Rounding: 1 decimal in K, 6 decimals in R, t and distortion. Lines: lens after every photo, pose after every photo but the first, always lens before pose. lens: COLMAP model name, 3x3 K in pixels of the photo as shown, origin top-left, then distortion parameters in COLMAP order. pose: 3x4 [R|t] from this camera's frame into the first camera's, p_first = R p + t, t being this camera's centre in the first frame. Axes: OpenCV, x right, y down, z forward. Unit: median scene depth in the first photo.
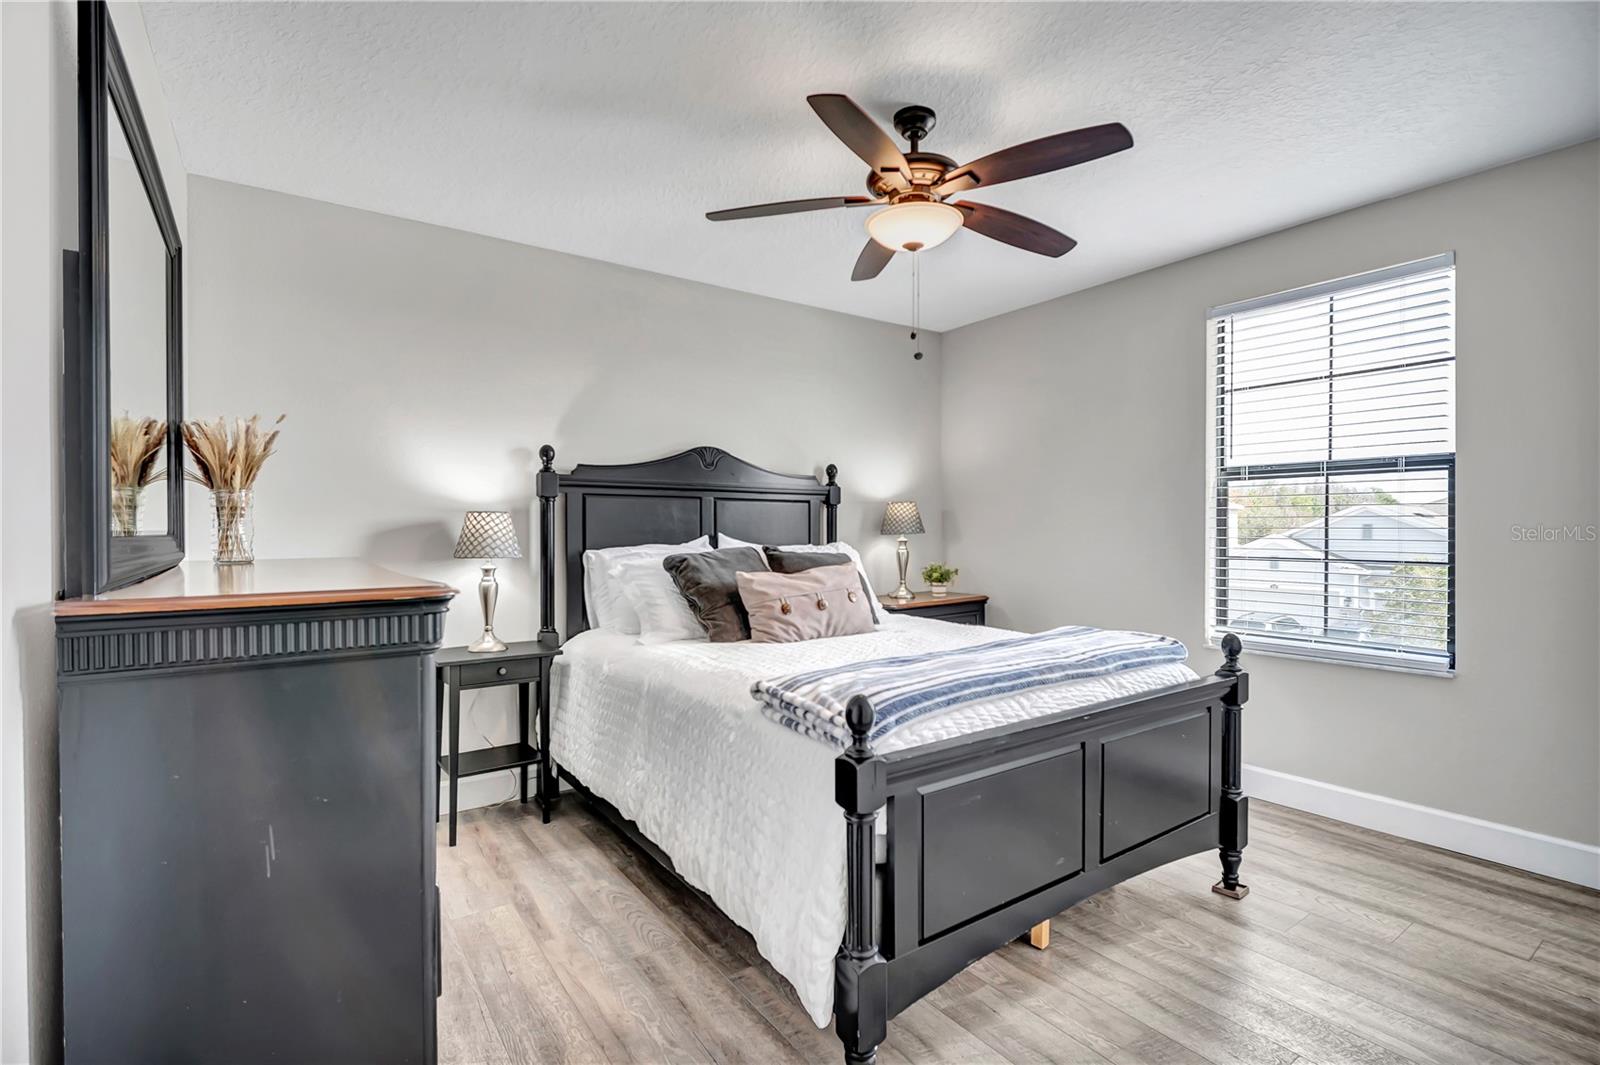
lens RADIAL K [[729.7, 0, 811.1], [0, 729.7, 535.6], [0, 0, 1]] dist [0.002601, -0.000258]
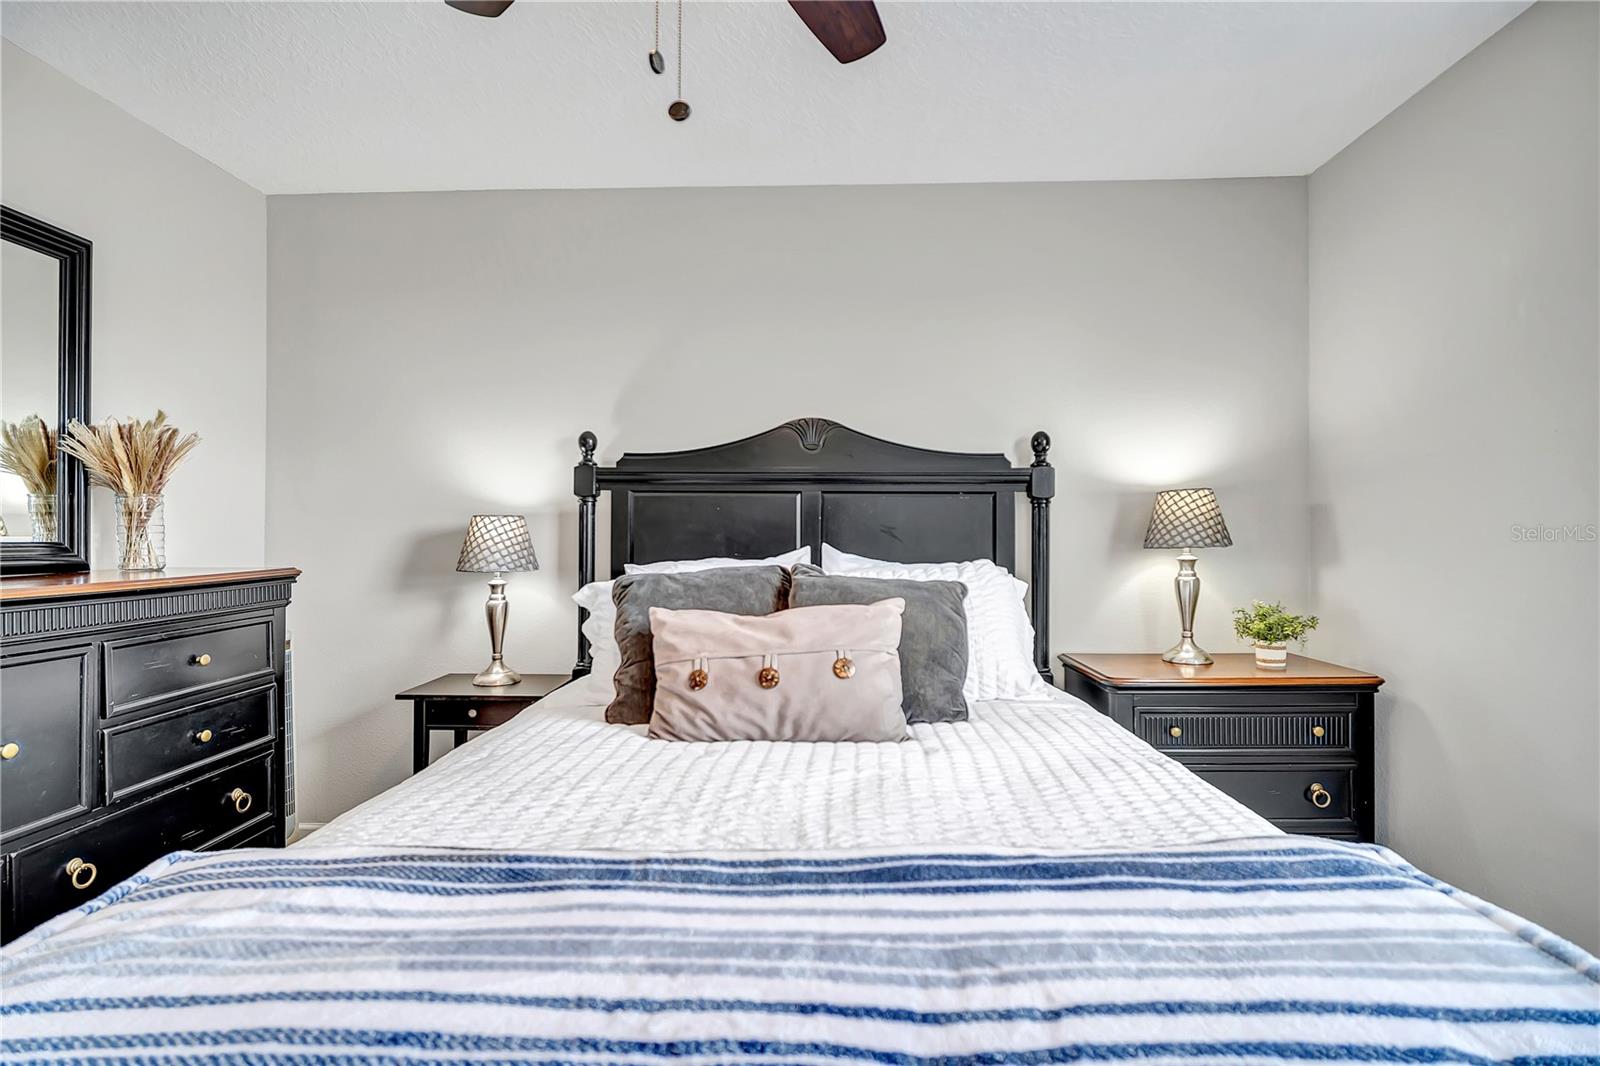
lens RADIAL K [[733.5, 0, 800.0], [0, 733.5, 533.0], [0, 0, 1]] dist [0.002542, -0.008740]
pose [[0.791136, -0.001808, -0.611637, 0.318074], [-0.007924, 0.999881, -0.013206, -0.004616], [0.611589, 0.015294, 0.791028, 0.512055]]
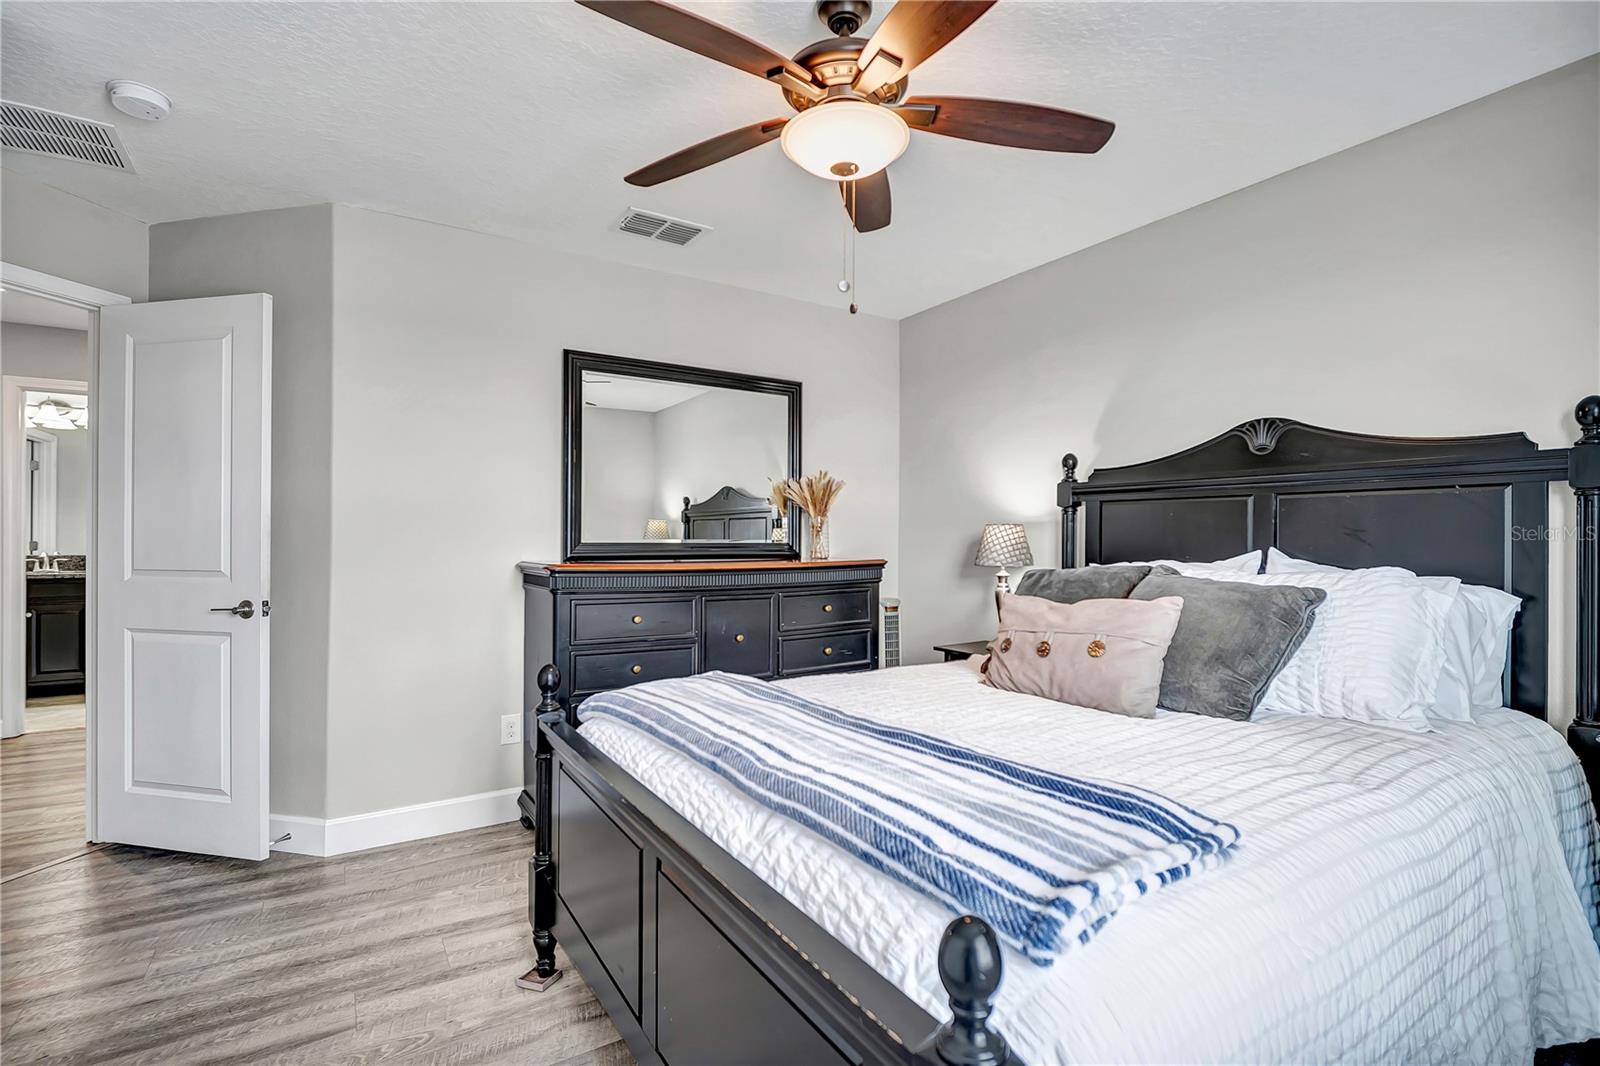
lens RADIAL K [[729.7, 0, 811.1], [0, 729.7, 536.1], [0, 0, 1]] dist [0.002601, -0.000258]
pose [[-0.042541, -0.003172, -0.999090, 0.632544], [-0.011883, 0.999926, -0.002669, -0.008112], [0.999024, 0.011759, -0.042575, 0.704584]]
